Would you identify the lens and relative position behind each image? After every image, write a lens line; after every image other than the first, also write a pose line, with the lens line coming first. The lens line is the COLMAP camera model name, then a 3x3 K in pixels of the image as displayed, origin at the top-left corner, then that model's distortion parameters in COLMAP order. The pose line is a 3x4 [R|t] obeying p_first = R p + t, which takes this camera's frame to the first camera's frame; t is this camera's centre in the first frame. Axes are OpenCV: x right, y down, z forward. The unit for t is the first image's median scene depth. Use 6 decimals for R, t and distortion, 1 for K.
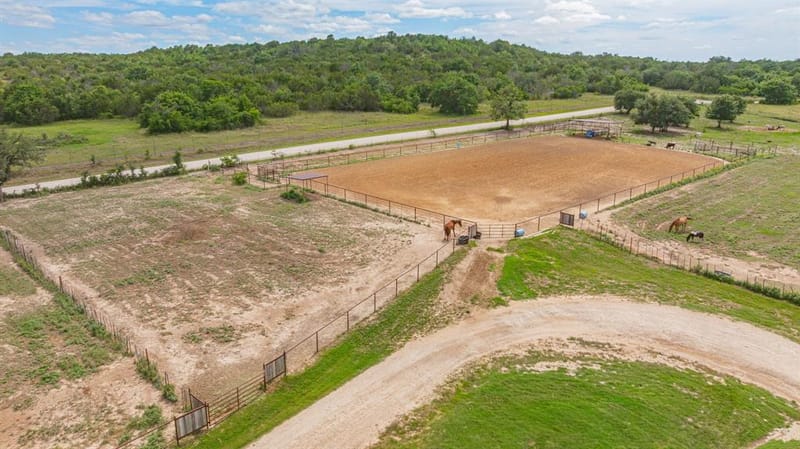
lens RADIAL K [[564.0, 0, 401.5], [0, 564.0, 225.5], [0, 0, 1]] dist [-0.035876, 0.031631]
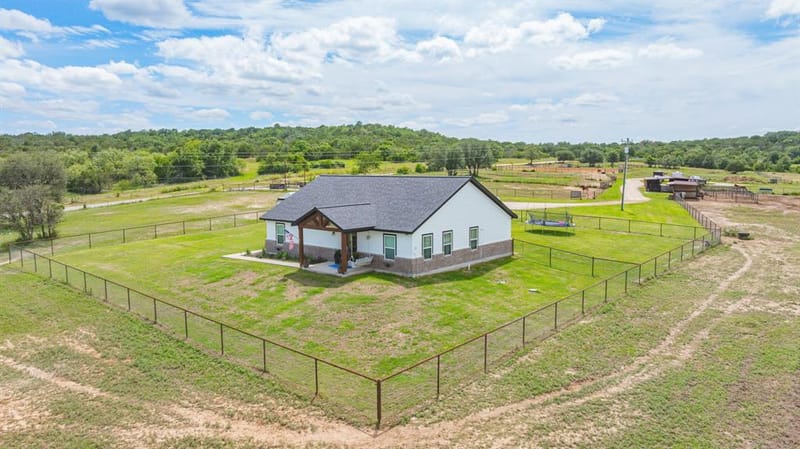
lens RADIAL K [[564.0, 0, 401.1], [0, 564.0, 221.0], [0, 0, 1]] dist [-0.035876, 0.031631]
pose [[0.954125, -0.029650, 0.297937, -0.966485], [0.078804, 0.984868, -0.154353, 0.342753], [-0.288852, 0.170751, 0.942024, -0.853873]]
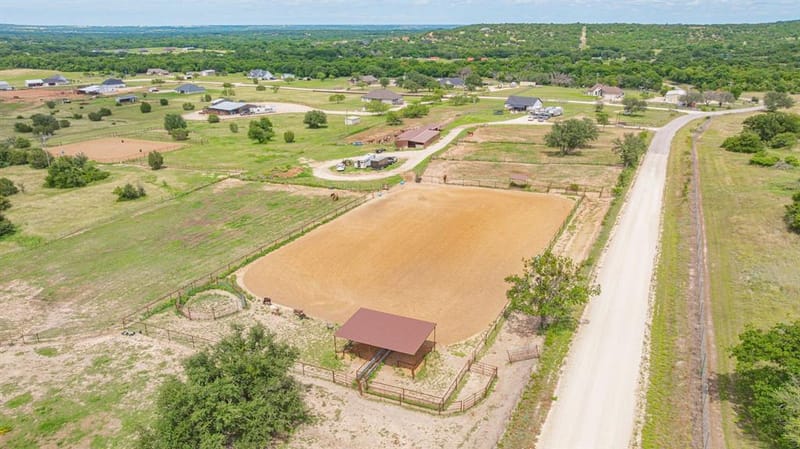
lens RADIAL K [[564.0, 0, 398.6], [0, 564.0, 226.8], [0, 0, 1]] dist [-0.035876, 0.031631]
pose [[-0.929930, 0.131990, -0.343233, 0.511621], [-0.088412, 0.825742, 0.557076, -0.564145], [0.356951, 0.548388, -0.756212, 1.381806]]
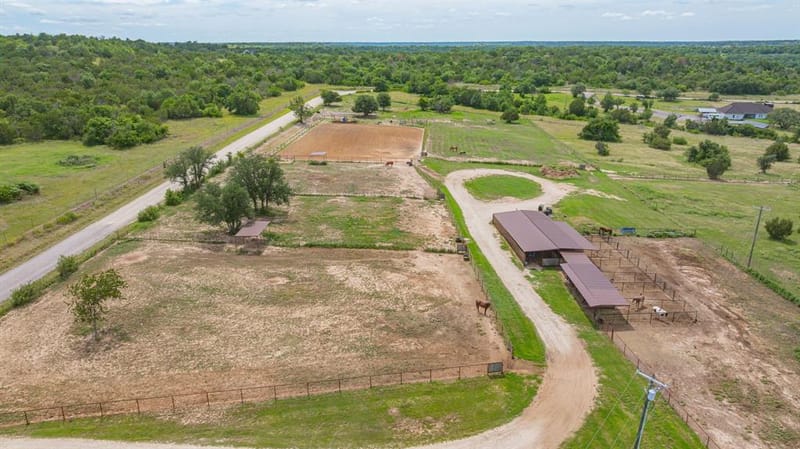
lens RADIAL K [[564.0, 0, 400.0], [0, 564.0, 225.5], [0, 0, 1]] dist [-0.035876, 0.031631]
pose [[0.717462, -0.211958, 0.663568, -0.847443], [0.183603, 0.976440, 0.113382, -0.002262], [-0.671966, 0.040486, 0.739474, -0.483821]]
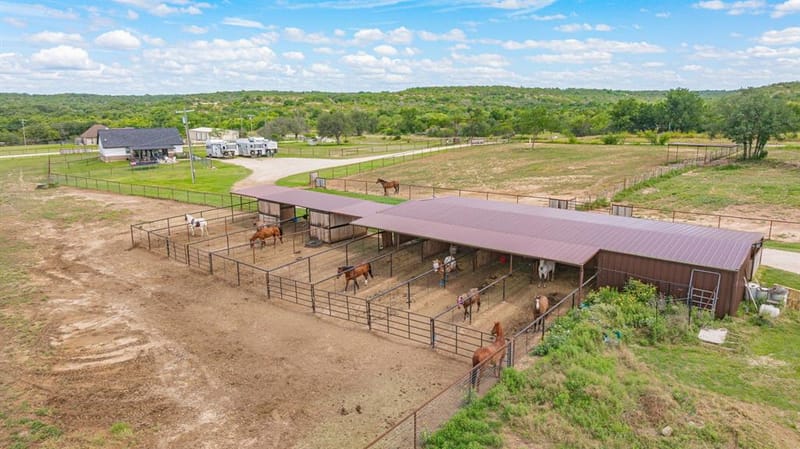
lens RADIAL K [[564.0, 0, 396.9], [0, 564.0, 224.4], [0, 0, 1]] dist [-0.035876, 0.031631]
pose [[0.009919, 0.215770, -0.976394, 0.137303], [-0.257683, 0.944015, 0.205997, 0.096562], [0.966179, 0.249557, 0.064964, -0.099756]]
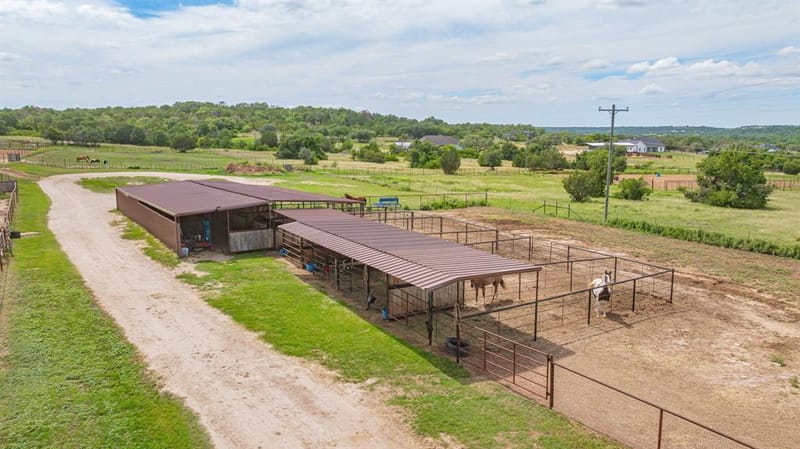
lens RADIAL K [[564.0, 0, 402.6], [0, 564.0, 221.4], [0, 0, 1]] dist [-0.035876, 0.031631]
pose [[0.261703, -0.144089, 0.954332, -0.462730], [0.255152, 0.963943, 0.075571, 0.157047], [-0.930811, 0.223723, 0.289032, -0.214661]]
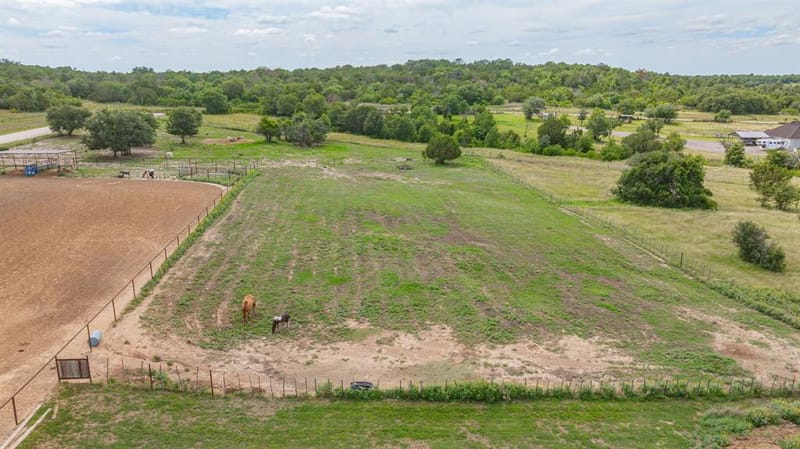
lens RADIAL K [[564.0, 0, 402.7], [0, 564.0, 218.3], [0, 0, 1]] dist [-0.035876, 0.031631]
pose [[0.588994, -0.187890, 0.785992, 0.046462], [0.211561, 0.974527, 0.074423, -0.057846], [-0.779954, 0.122451, 0.613740, 0.210190]]
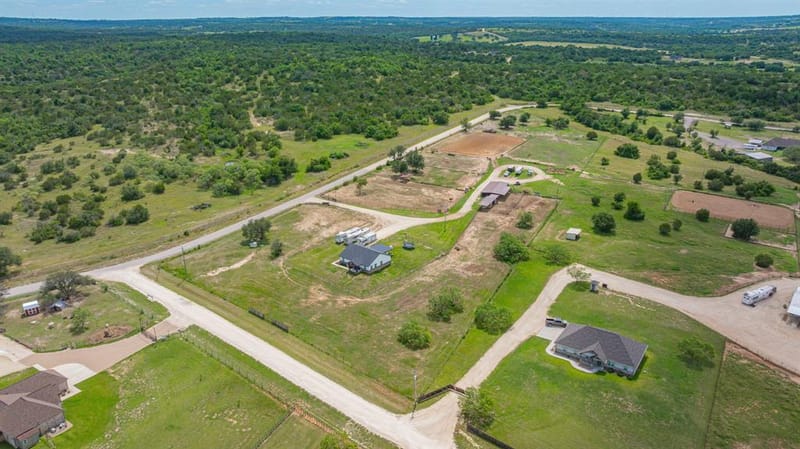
lens RADIAL K [[564.3, 0, 398.4], [0, 564.3, 224.6], [0, 0, 1]] dist [0.000057, -0.000946]
pose [[0.953400, -0.106097, 0.282439, -1.256078], [0.081410, 0.991872, 0.097784, 0.022124], [-0.290518, -0.070234, 0.954289, -2.219378]]
